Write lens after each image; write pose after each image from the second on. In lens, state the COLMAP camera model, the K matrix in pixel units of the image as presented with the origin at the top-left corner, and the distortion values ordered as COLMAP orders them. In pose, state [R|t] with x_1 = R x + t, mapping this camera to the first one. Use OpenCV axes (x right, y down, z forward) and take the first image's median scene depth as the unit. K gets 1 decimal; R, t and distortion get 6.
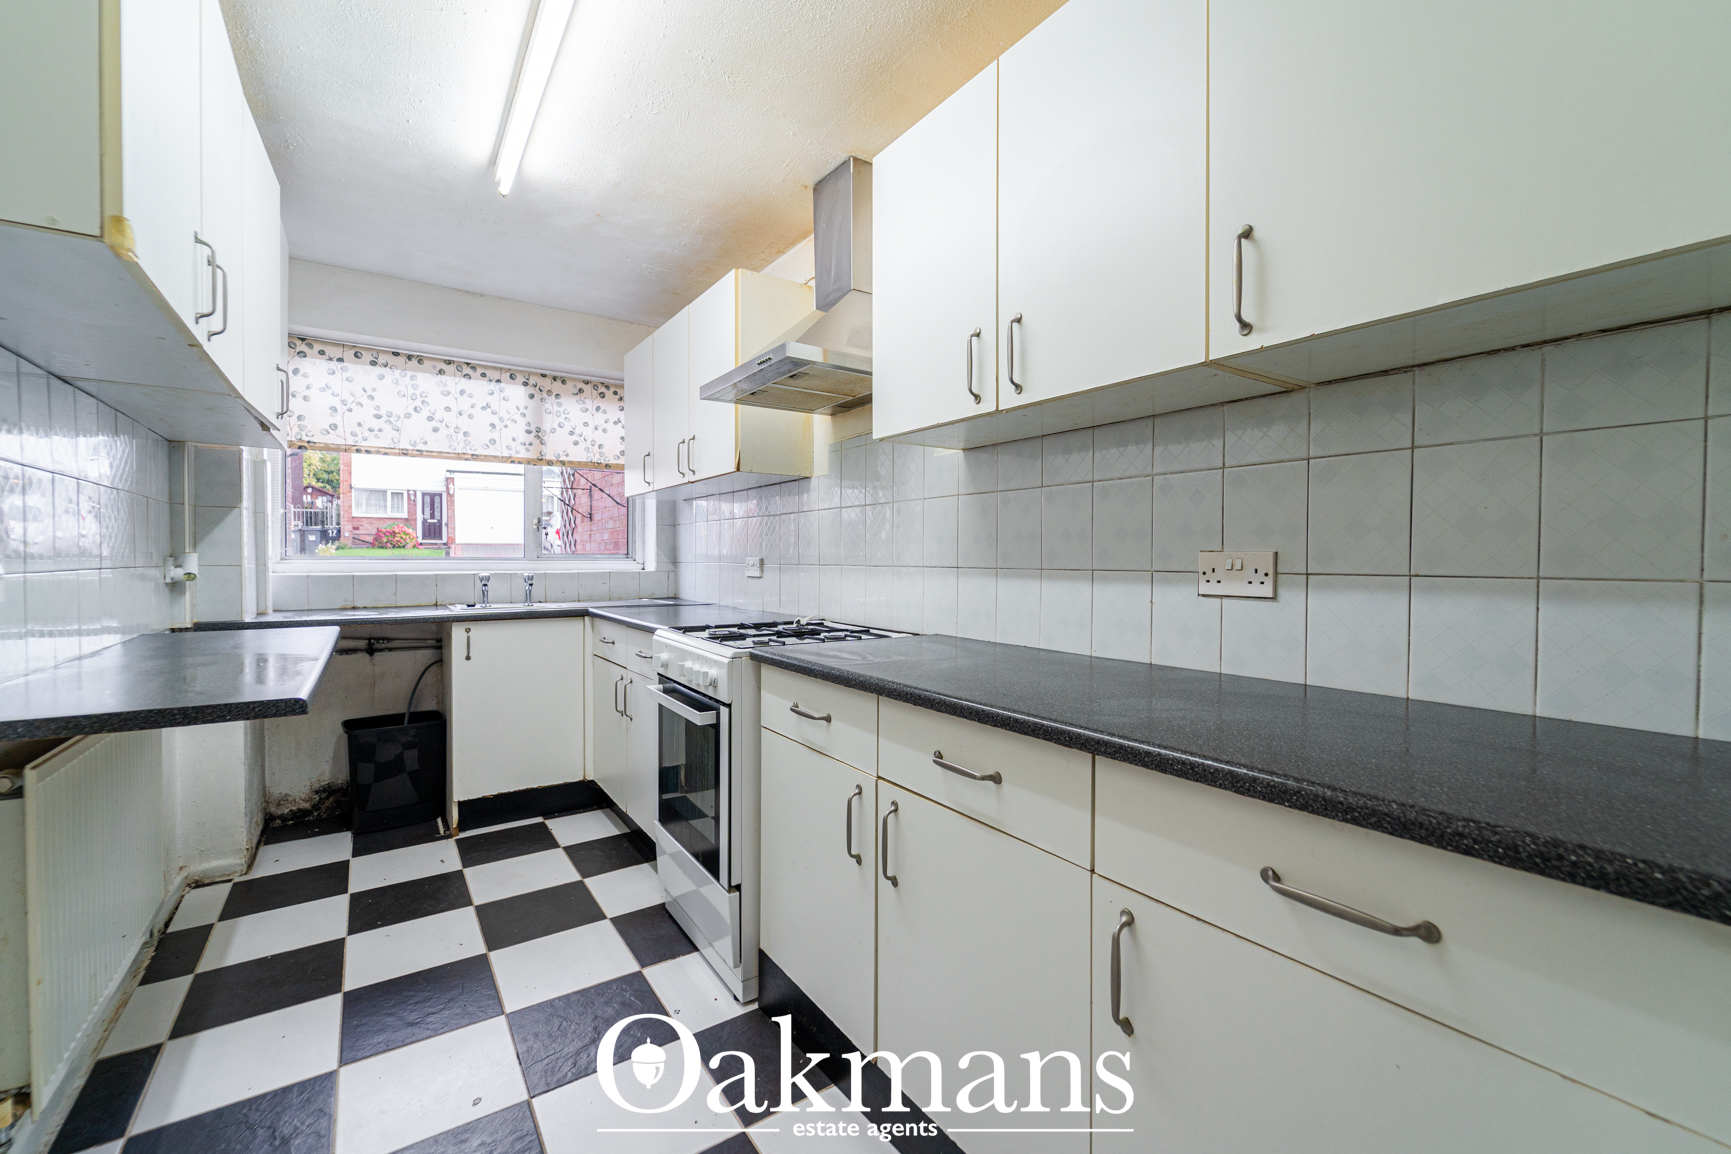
lens RADIAL K [[716.8, 0, 865.5], [0, 716.8, 577.0], [0, 0, 1]] dist [0.004082, -0.003590]
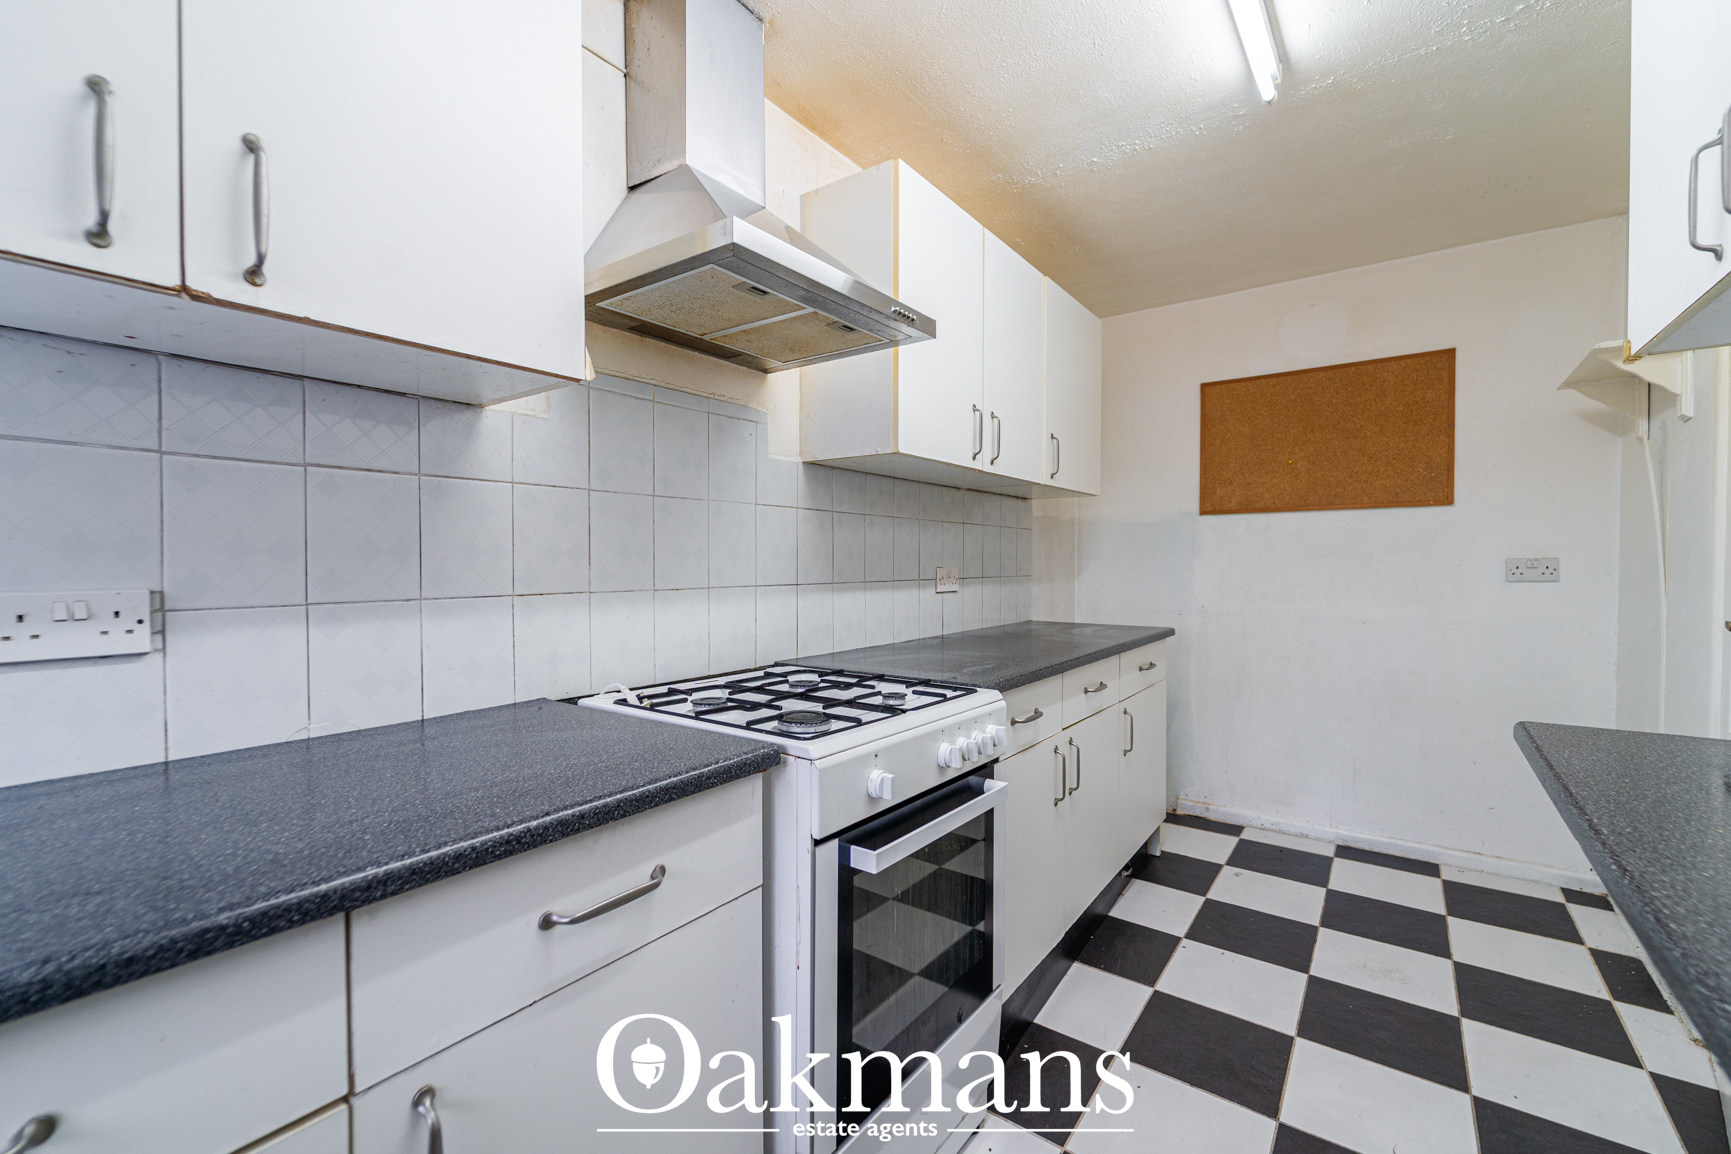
lens RADIAL K [[716.8, 0, 865.5], [0, 716.8, 577.0], [0, 0, 1]] dist [0.004082, -0.003590]
pose [[-0.332357, -0.010780, 0.943092, -0.886594], [0.035220, 0.999095, 0.023832, -0.047821], [-0.942496, 0.041136, -0.331677, 1.380368]]
